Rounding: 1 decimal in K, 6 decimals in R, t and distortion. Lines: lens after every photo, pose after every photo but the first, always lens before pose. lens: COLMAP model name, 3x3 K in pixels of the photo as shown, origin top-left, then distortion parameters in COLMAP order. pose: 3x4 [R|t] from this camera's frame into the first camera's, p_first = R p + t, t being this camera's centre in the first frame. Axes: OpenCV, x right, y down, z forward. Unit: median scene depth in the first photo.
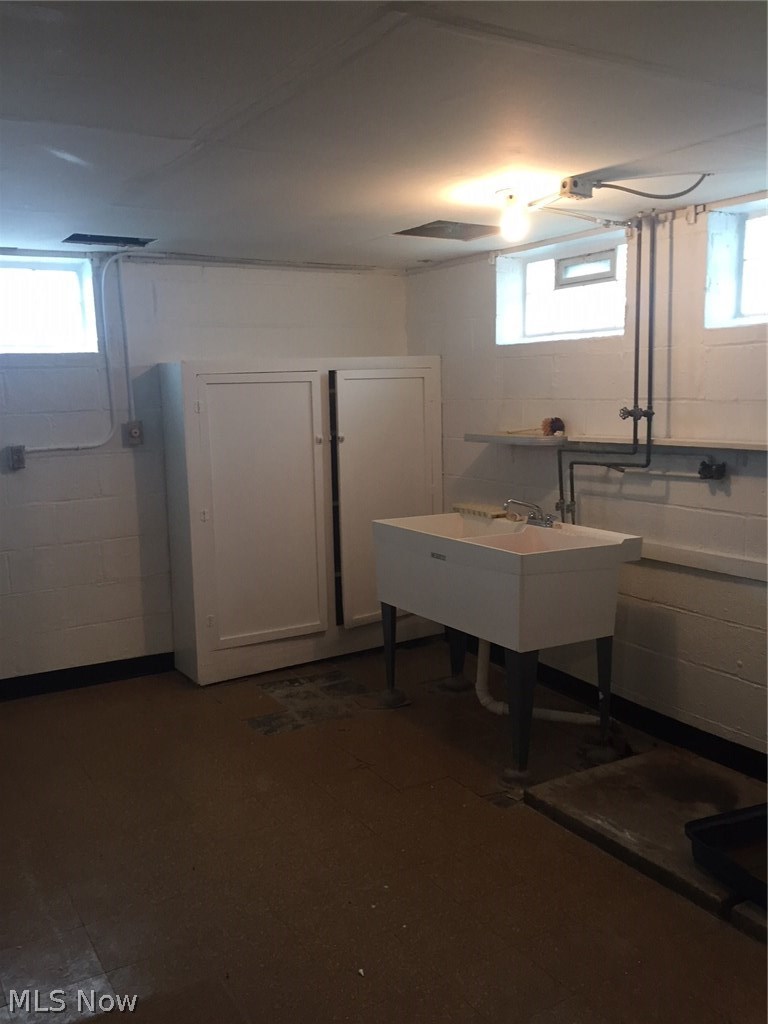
lens RADIAL K [[866.5, 0, 384.0], [0, 866.5, 512.0], [0, 0, 1]] dist [0.068329, -0.005309]
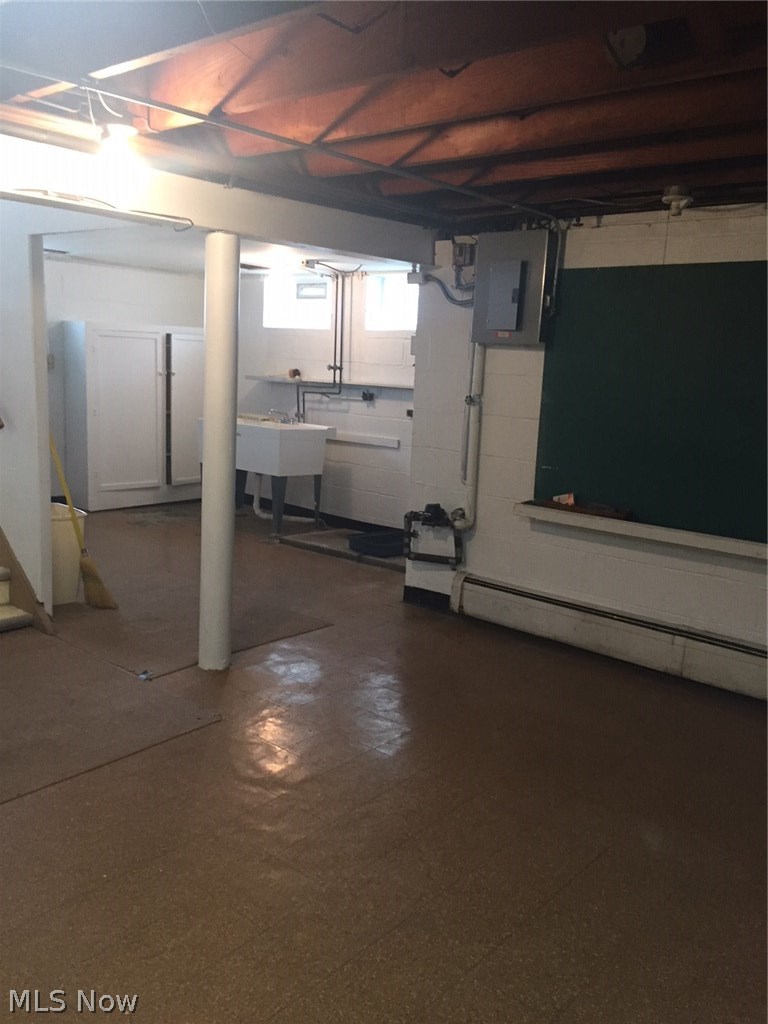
lens RADIAL K [[866.5, 0, 384.0], [0, 866.5, 512.0], [0, 0, 1]] dist [0.068329, -0.005309]
pose [[0.950789, 0.011298, 0.309634, -0.213170], [-0.021995, 0.999275, 0.031079, 0.147767], [-0.309058, -0.036360, 0.950348, -0.916851]]
